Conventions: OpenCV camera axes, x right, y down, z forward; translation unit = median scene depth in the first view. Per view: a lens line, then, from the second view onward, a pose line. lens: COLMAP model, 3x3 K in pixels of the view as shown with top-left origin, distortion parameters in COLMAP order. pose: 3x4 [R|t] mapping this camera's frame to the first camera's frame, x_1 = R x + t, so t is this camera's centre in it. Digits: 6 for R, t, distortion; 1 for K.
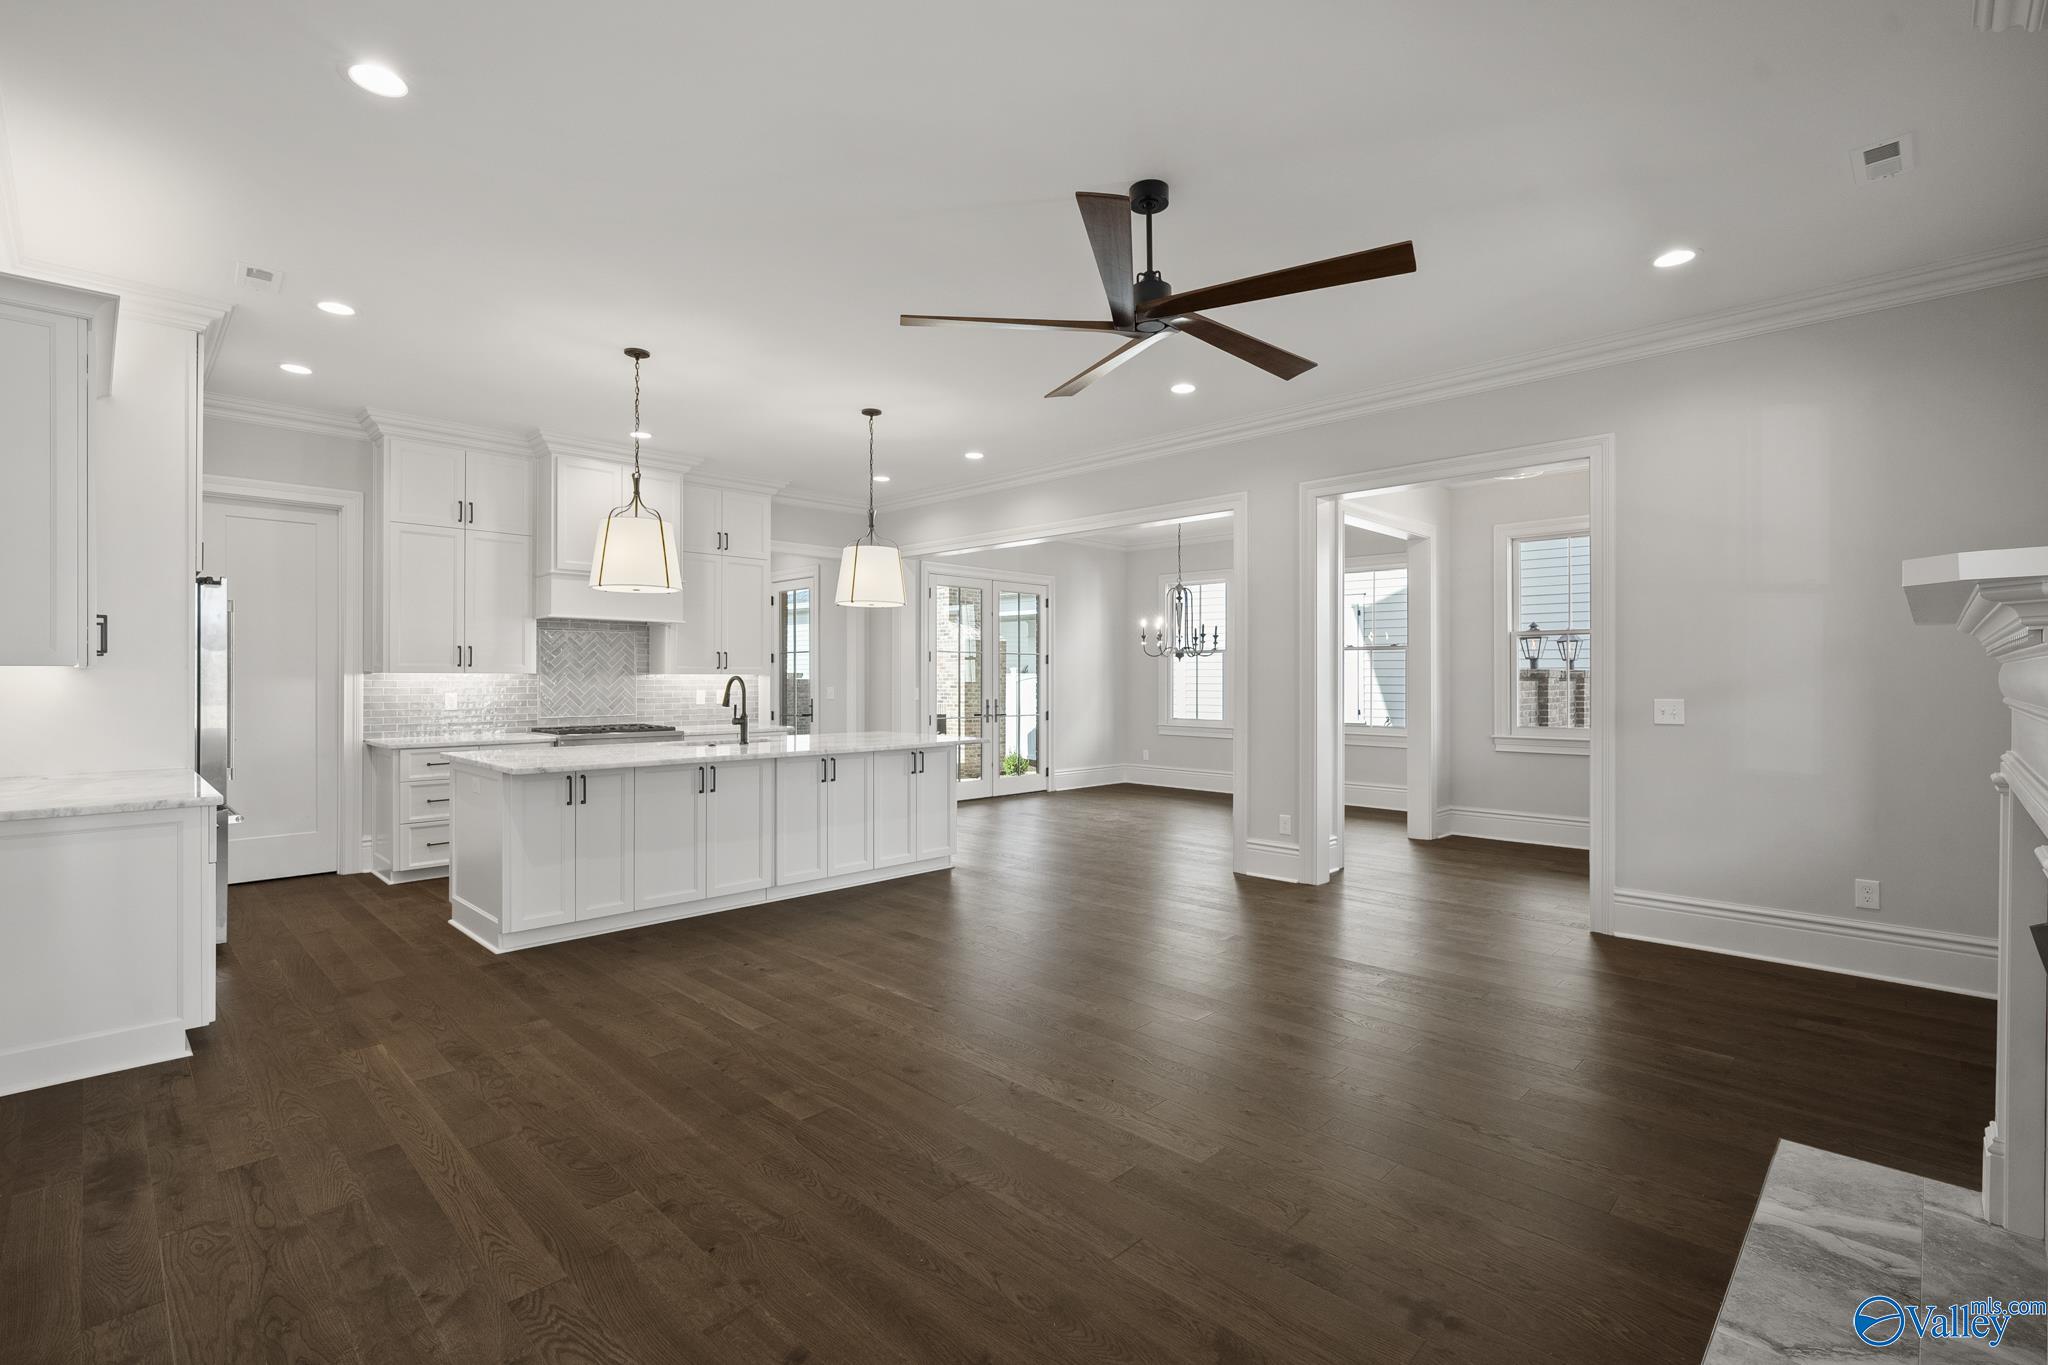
lens RADIAL K [[932.0, 0, 1046.0], [0, 932.0, 673.4], [0, 0, 1]] dist [-0.012259, 0.004095]
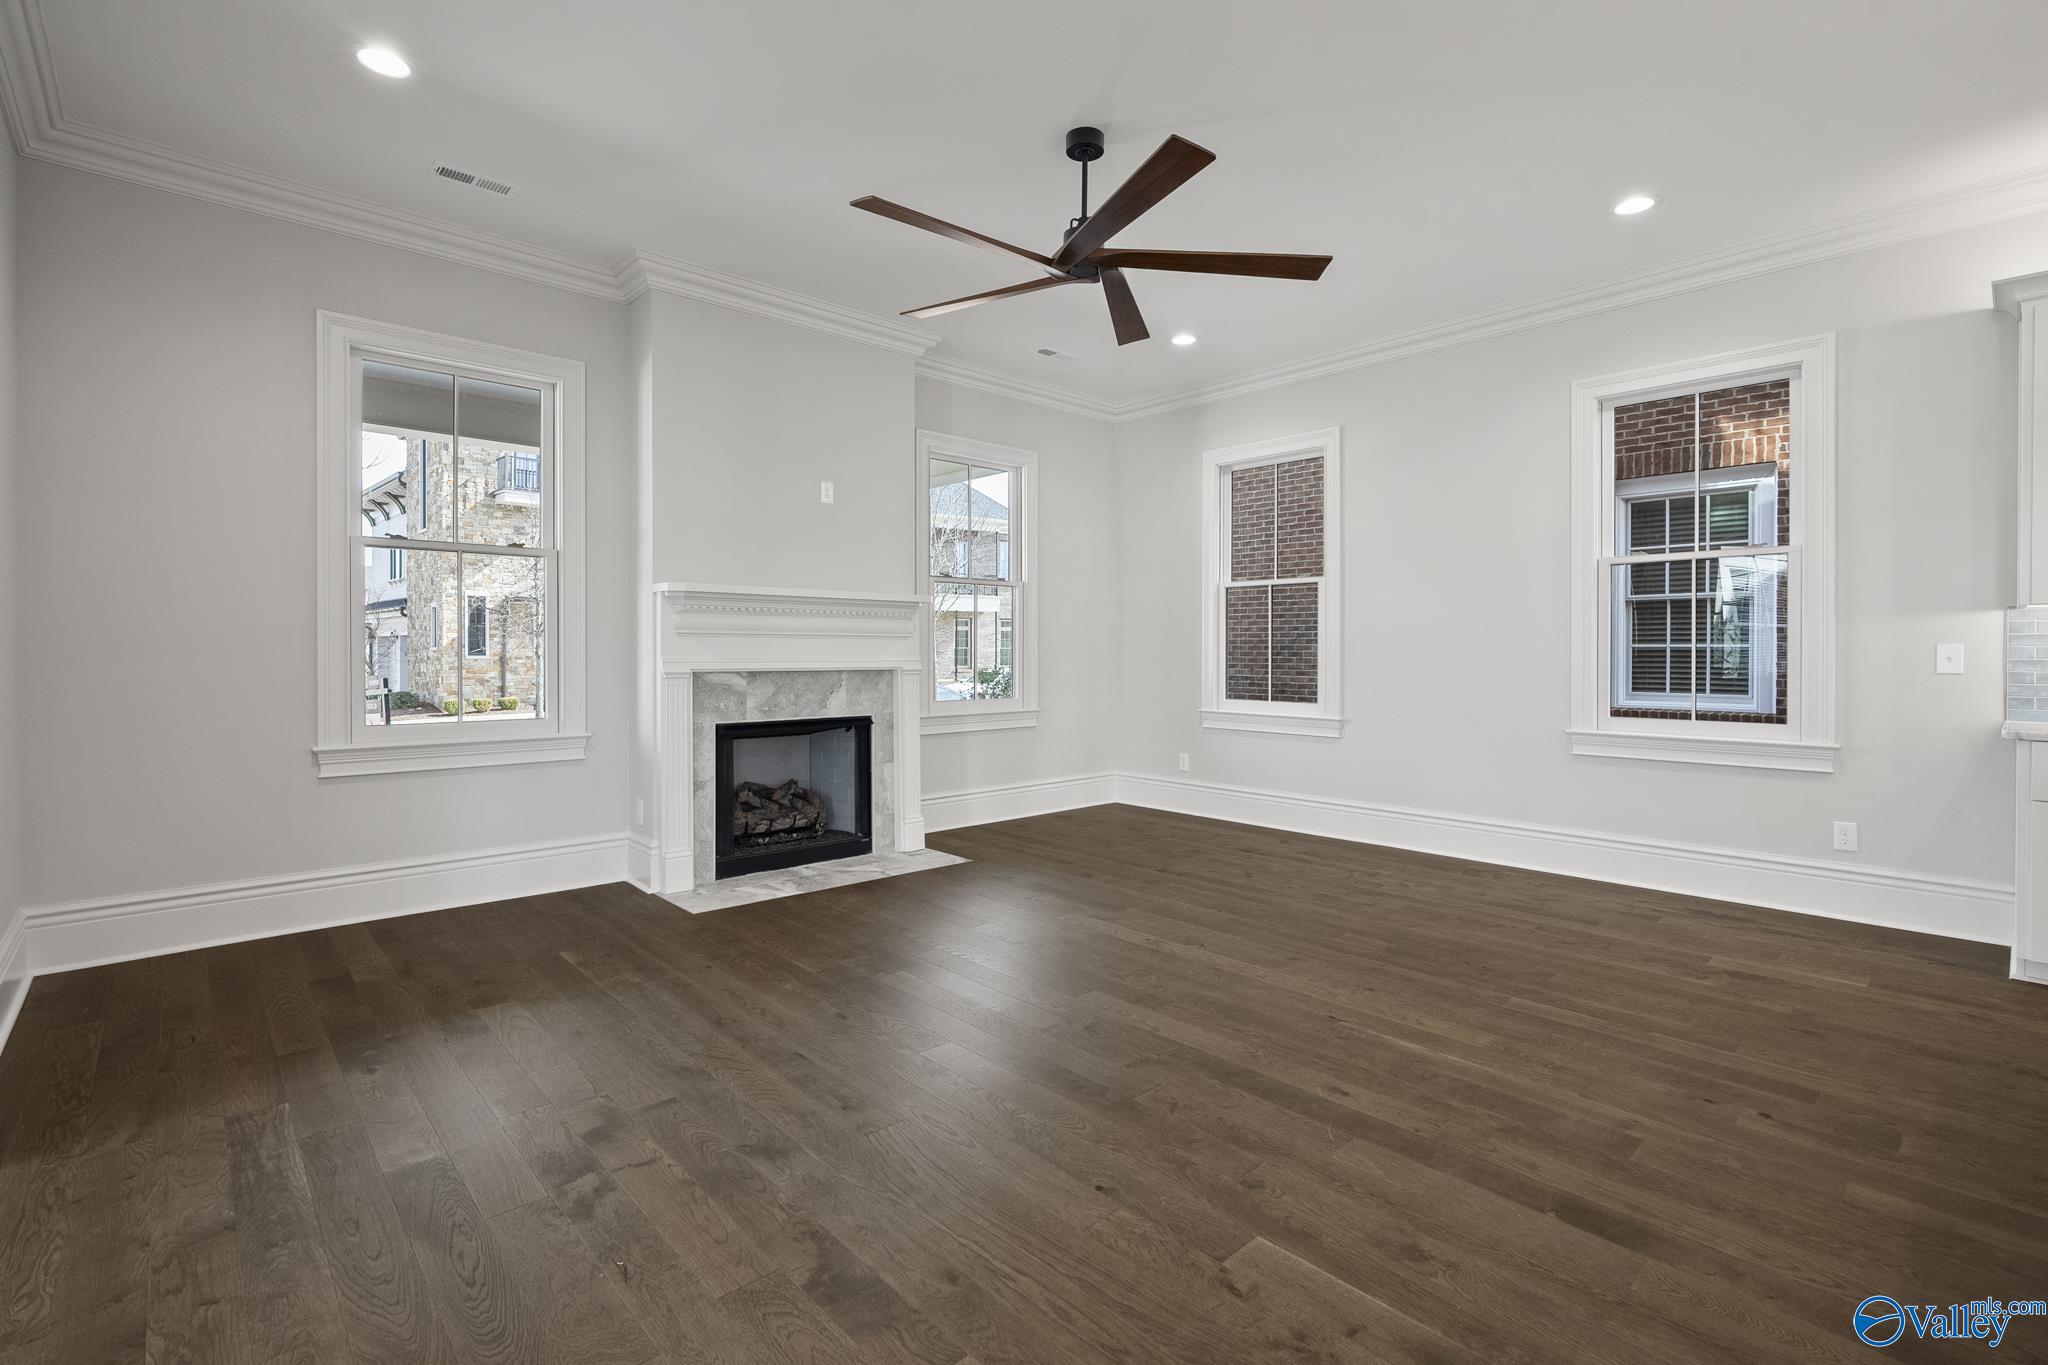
lens RADIAL K [[932.0, 0, 1035.4], [0, 932.0, 652.2], [0, 0, 1]] dist [-0.012259, 0.004095]
pose [[-0.997741, -0.002793, 0.067124, 0.055737], [-0.002943, 0.999993, -0.002138, 0.030317], [-0.067117, -0.002331, -0.997742, 1.191863]]
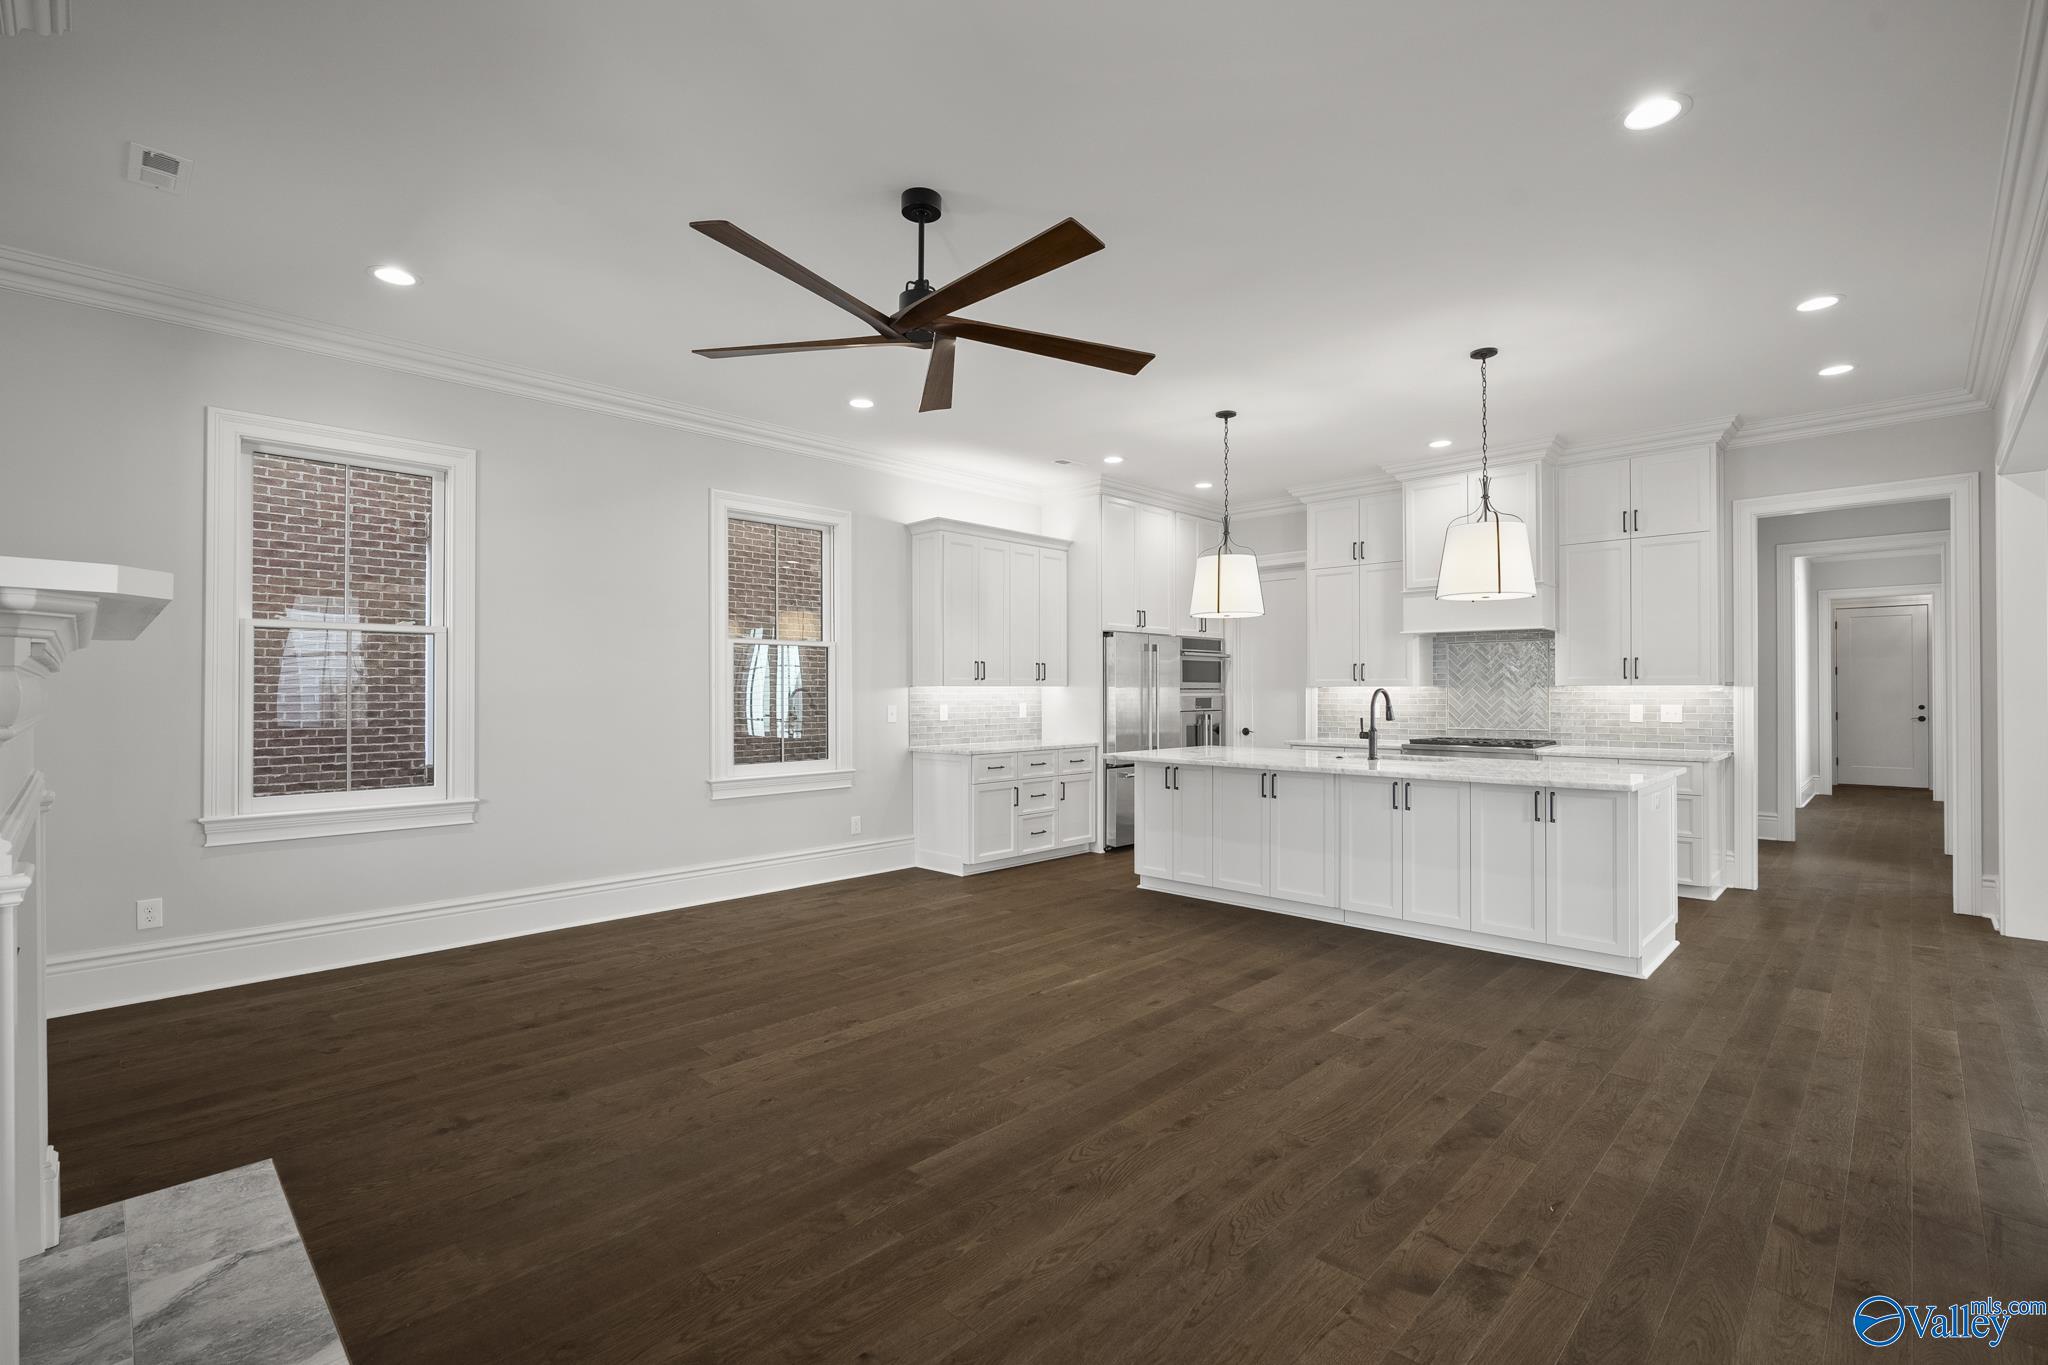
lens RADIAL K [[932.0, 0, 1016.5], [0, 932.0, 681.5], [0, 0, 1]] dist [-0.012259, 0.004095]
pose [[-0.016795, -0.010374, -0.999805, 0.640736], [0.006406, 0.999925, -0.010483, 0.003288], [0.999838, -0.006580, -0.016728, 0.653807]]
